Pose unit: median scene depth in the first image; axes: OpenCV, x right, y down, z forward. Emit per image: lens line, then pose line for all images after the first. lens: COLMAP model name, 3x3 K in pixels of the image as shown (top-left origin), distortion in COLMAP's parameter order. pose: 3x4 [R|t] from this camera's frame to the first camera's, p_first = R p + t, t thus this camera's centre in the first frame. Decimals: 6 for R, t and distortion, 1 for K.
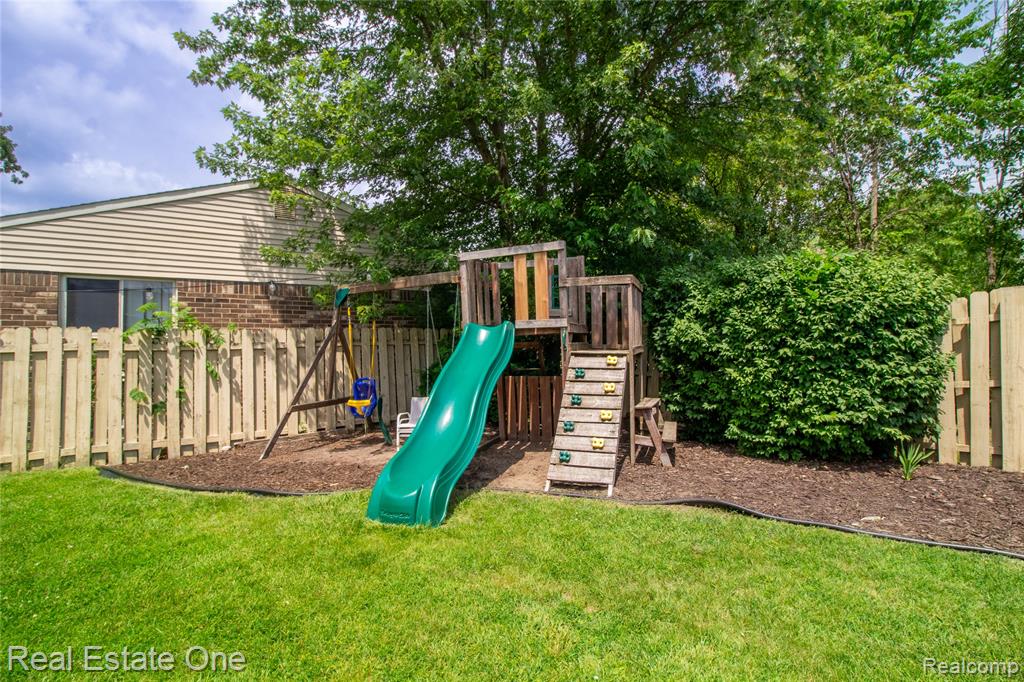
lens RADIAL K [[508.8, 0, 513.5], [0, 508.8, 334.1], [0, 0, 1]] dist [0.003736, -0.015516]
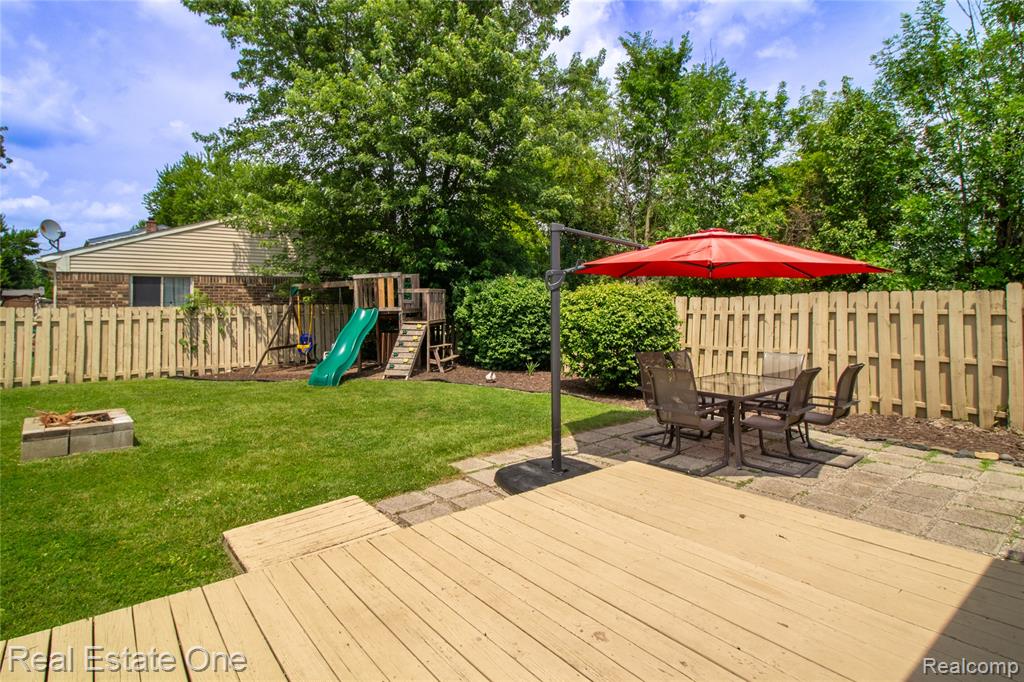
lens RADIAL K [[539.5, 0, 509.6], [0, 539.5, 291.4], [0, 0, 1]] dist [0.001414, -0.012409]
pose [[0.996225, 0.011862, 0.086000, 0.324408], [-0.012151, 0.999922, 0.002835, -0.097359], [-0.085960, -0.003869, 0.996291, -1.203853]]
